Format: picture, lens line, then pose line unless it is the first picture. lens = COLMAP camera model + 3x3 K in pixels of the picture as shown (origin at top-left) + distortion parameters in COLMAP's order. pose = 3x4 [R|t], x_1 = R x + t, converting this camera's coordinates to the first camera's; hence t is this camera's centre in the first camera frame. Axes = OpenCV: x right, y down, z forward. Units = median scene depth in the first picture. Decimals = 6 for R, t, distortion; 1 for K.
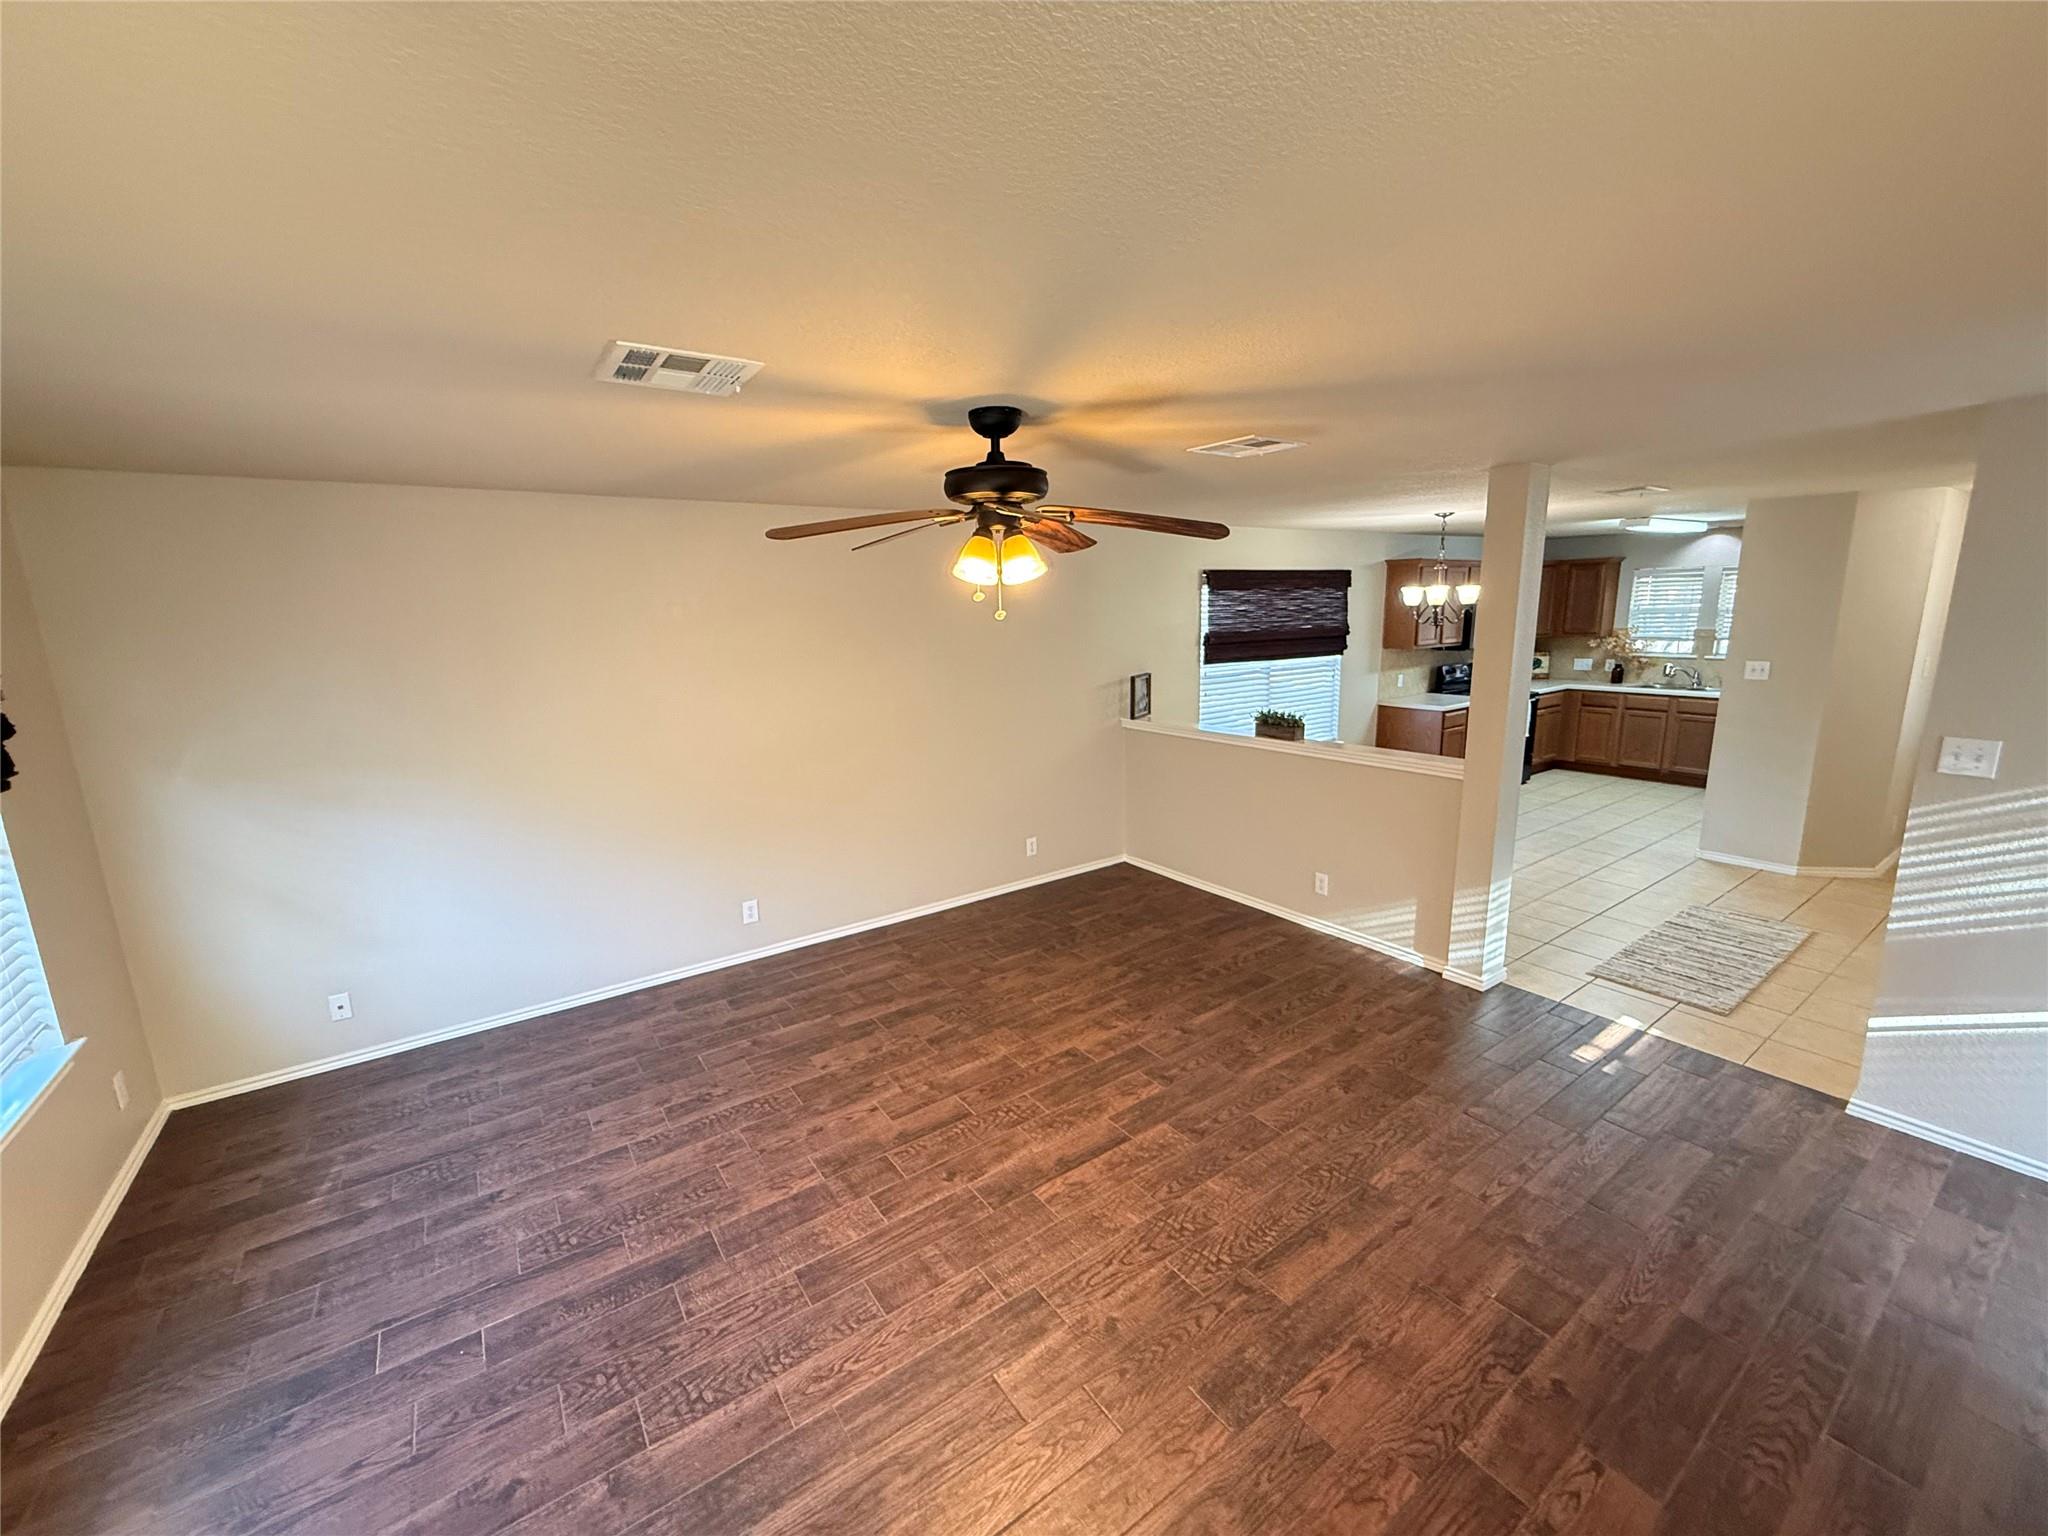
lens RADIAL K [[816.8, 0, 1028.2], [0, 816.8, 763.7], [0, 0, 1]] dist [0.003122, 0.000534]
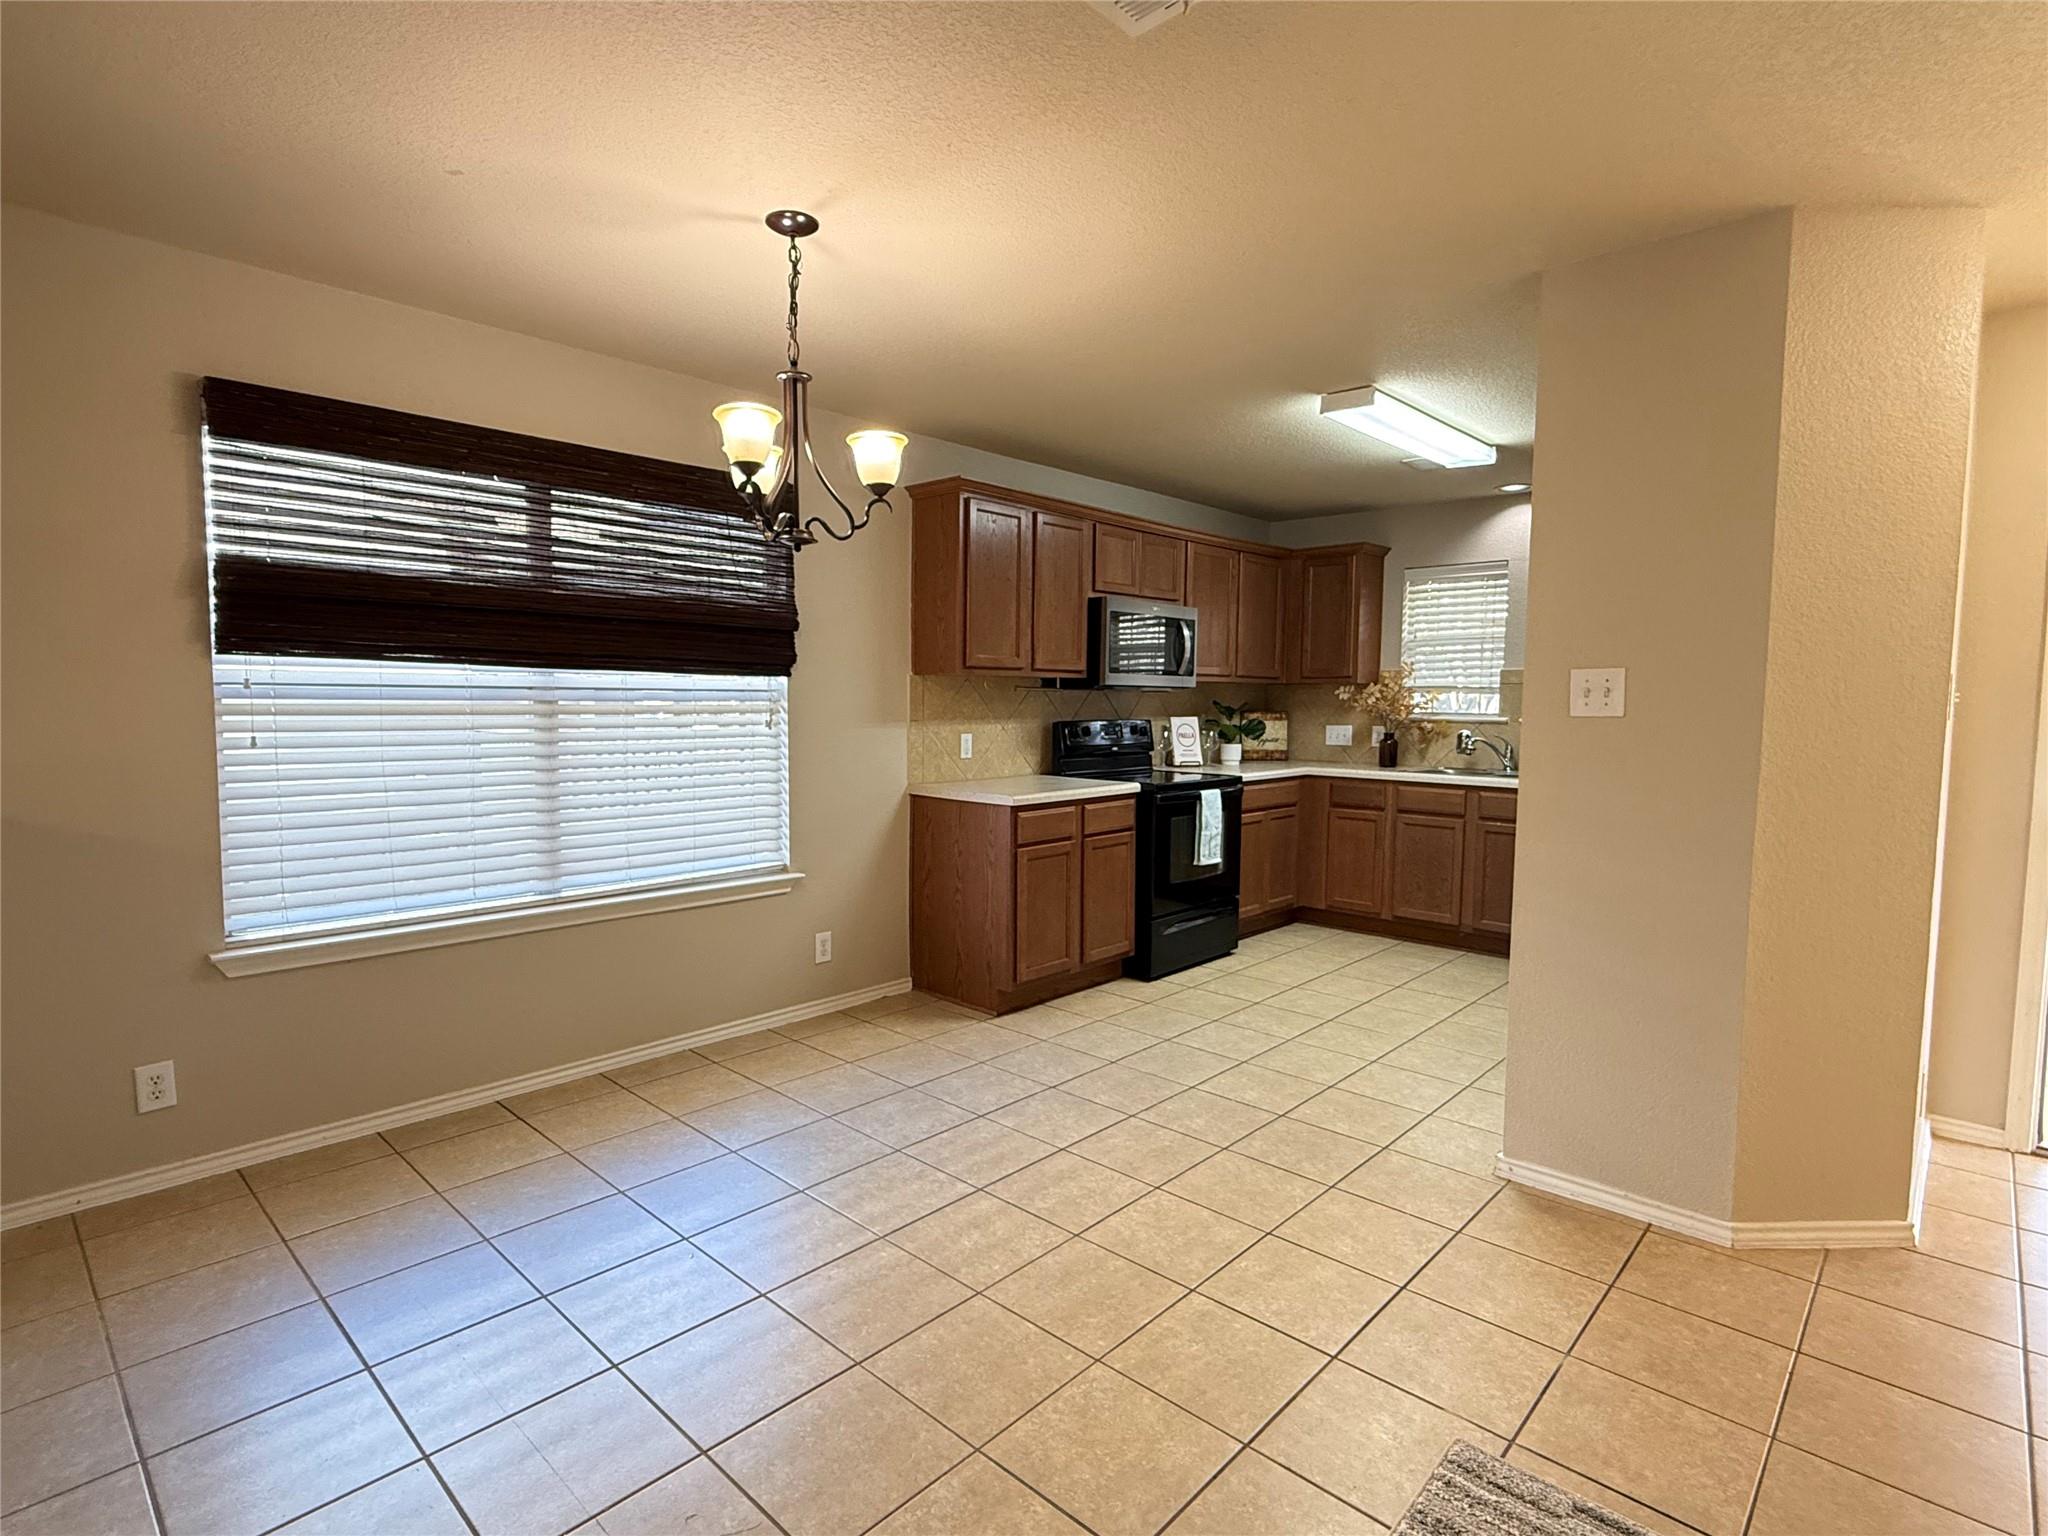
lens RADIAL K [[1019.8, 0, 1023.7], [0, 1019.8, 771.1], [0, 0, 1]] dist [-0.003214, -0.000703]
pose [[0.978875, 0.019941, 0.203483, 0.351721], [0.004893, 0.992663, -0.120817, -0.013681], [-0.204399, 0.119260, 0.971596, 0.395853]]
